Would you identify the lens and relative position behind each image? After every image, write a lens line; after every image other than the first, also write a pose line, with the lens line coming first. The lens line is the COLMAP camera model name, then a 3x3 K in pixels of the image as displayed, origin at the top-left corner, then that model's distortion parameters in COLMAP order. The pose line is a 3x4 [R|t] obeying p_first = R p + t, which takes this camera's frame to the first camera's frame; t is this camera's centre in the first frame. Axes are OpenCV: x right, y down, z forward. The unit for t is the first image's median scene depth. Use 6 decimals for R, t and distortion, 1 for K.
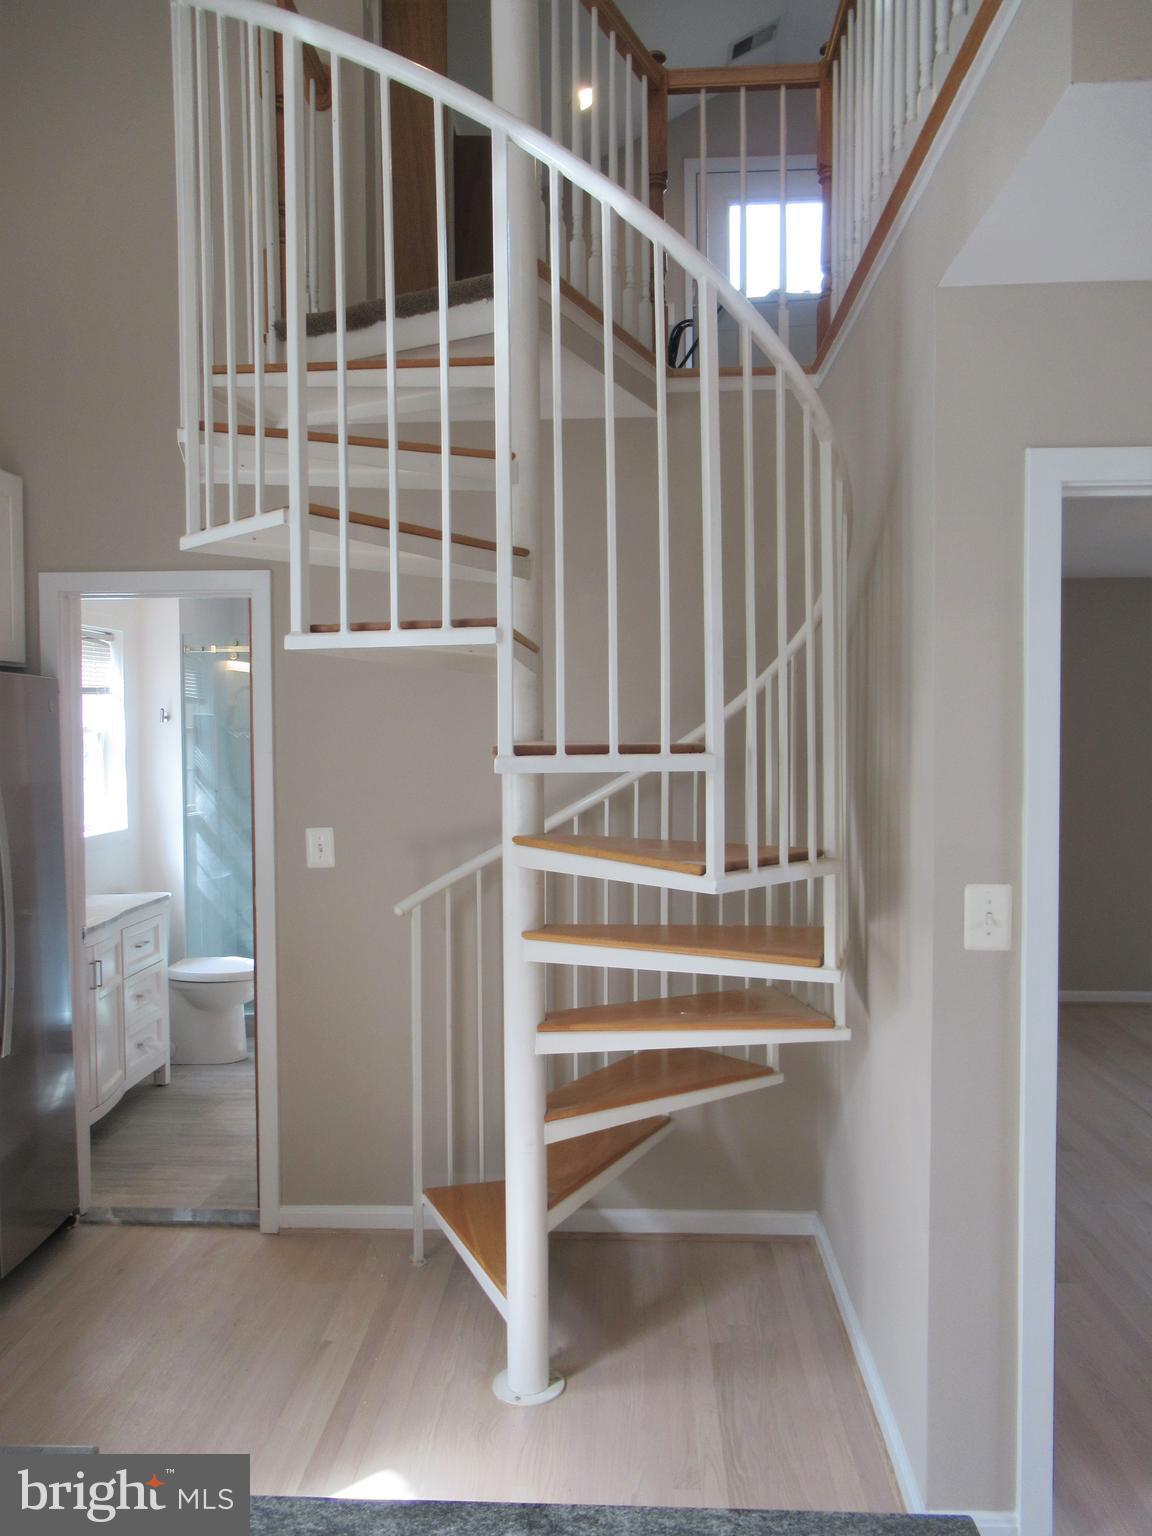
lens RADIAL K [[1149.9, 0, 579.5], [0, 1149.9, 773.5], [0, 0, 1]] dist [0.001830, -0.003130]
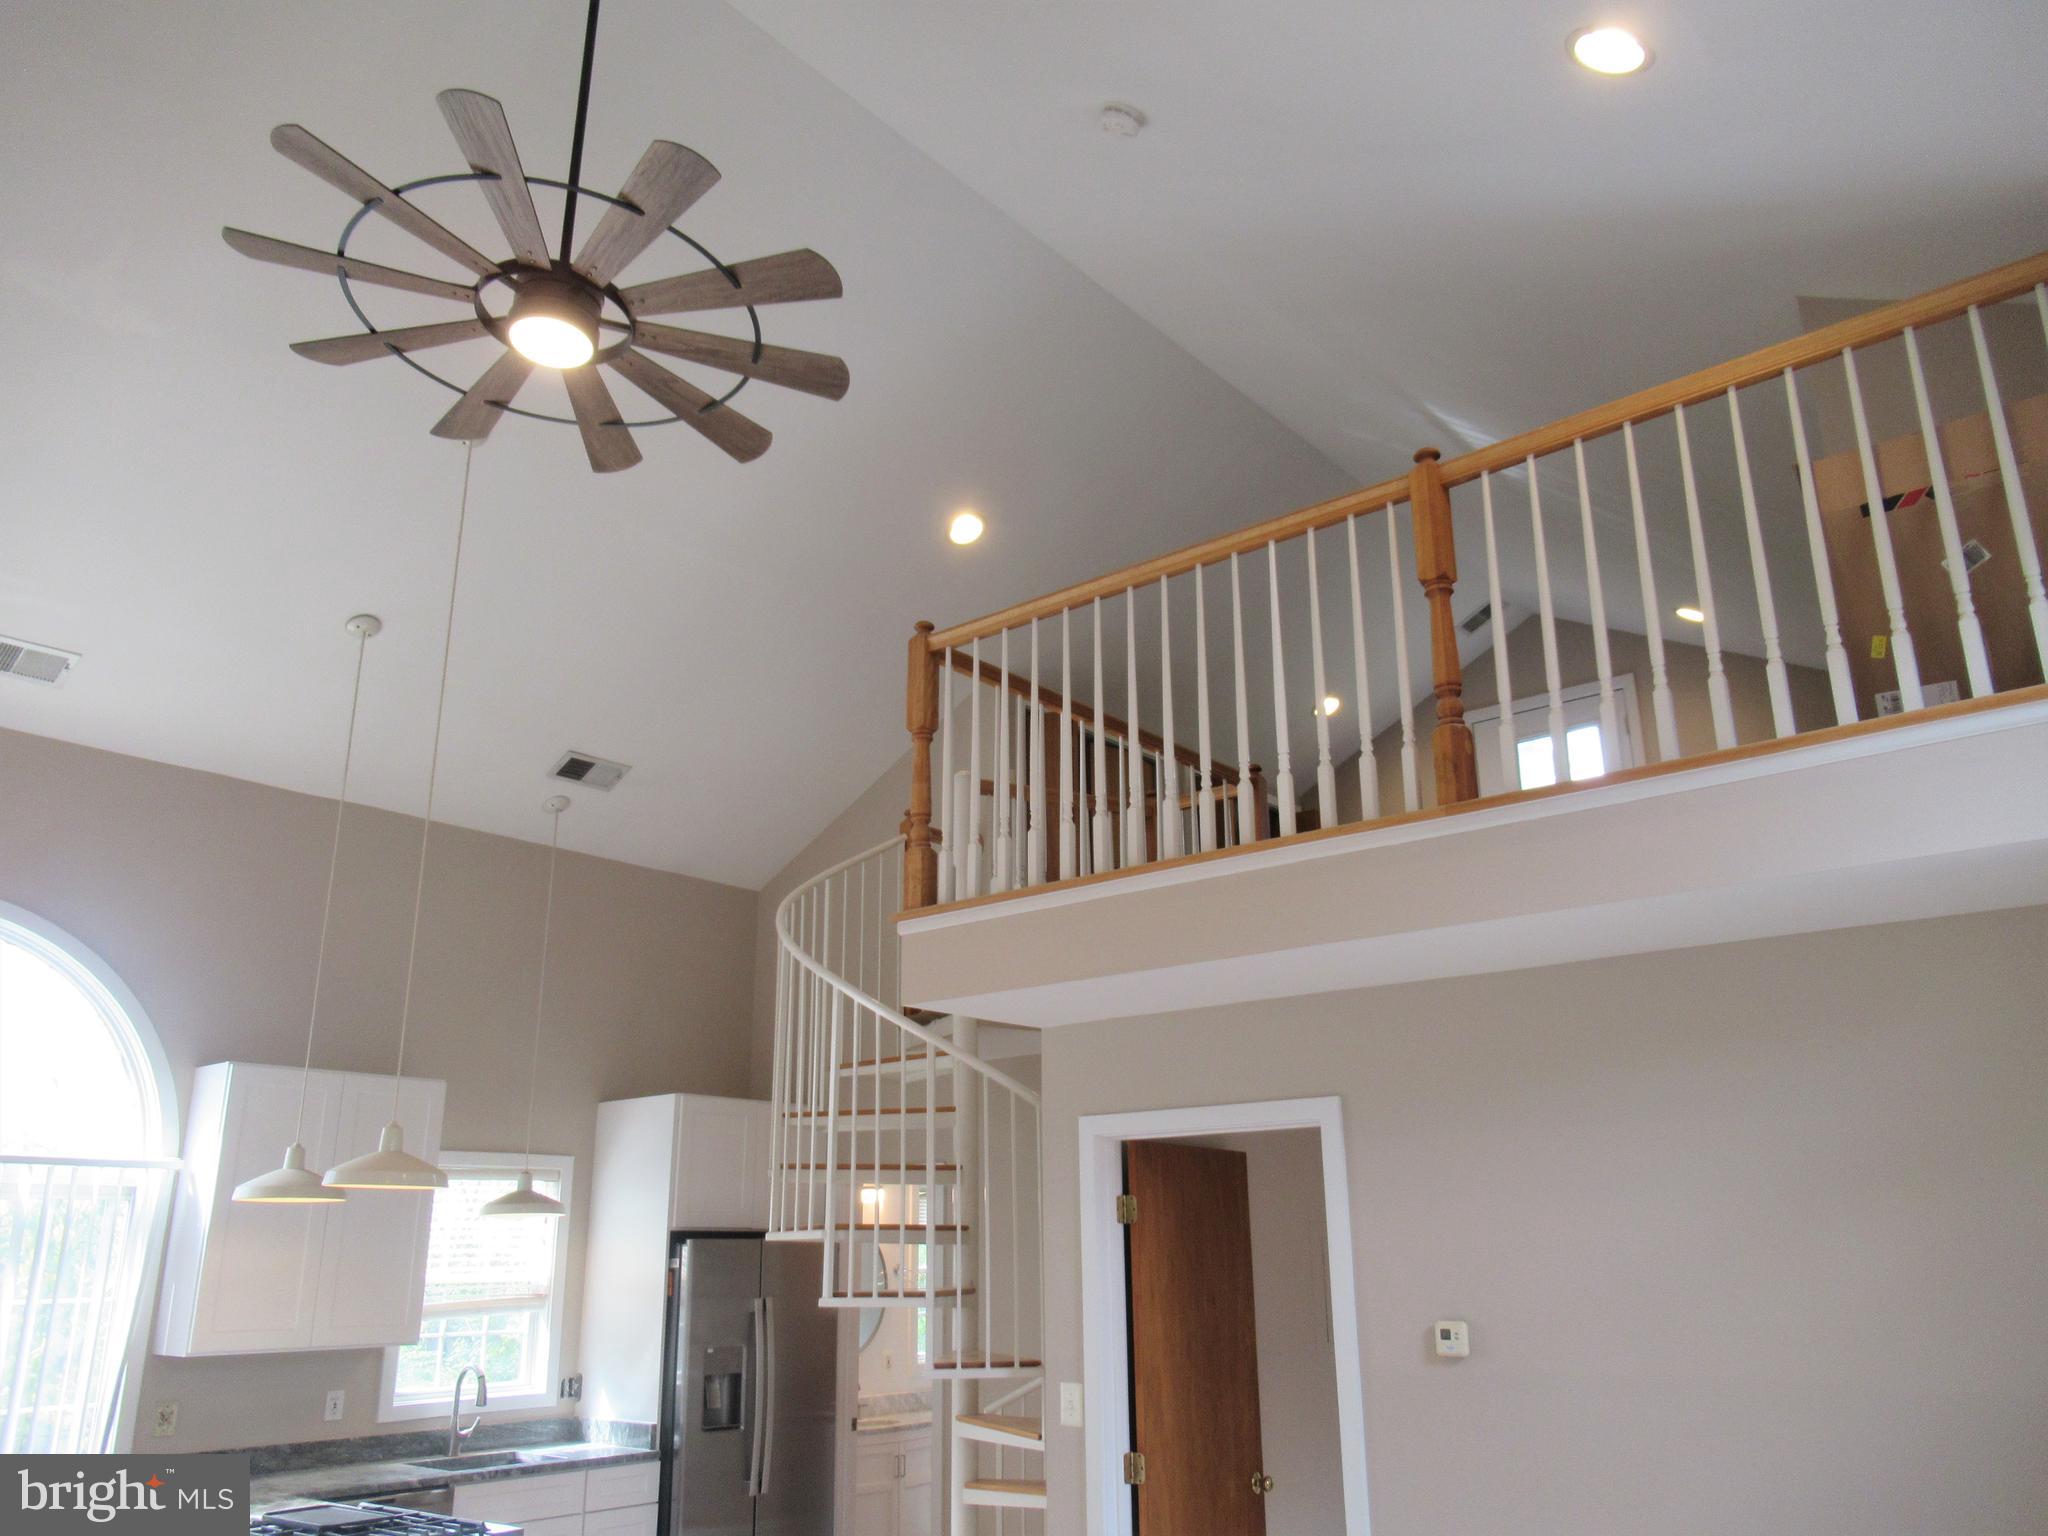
lens RADIAL K [[1533.2, 0, 1025.4], [0, 1533.2, 782.1], [0, 0, 1]] dist [0.001830, -0.003130]
pose [[0.792180, -0.186994, -0.580934, 1.409866], [-0.015225, 0.945550, -0.325120, -0.002267], [0.610098, 0.266398, 0.746199, -0.742435]]
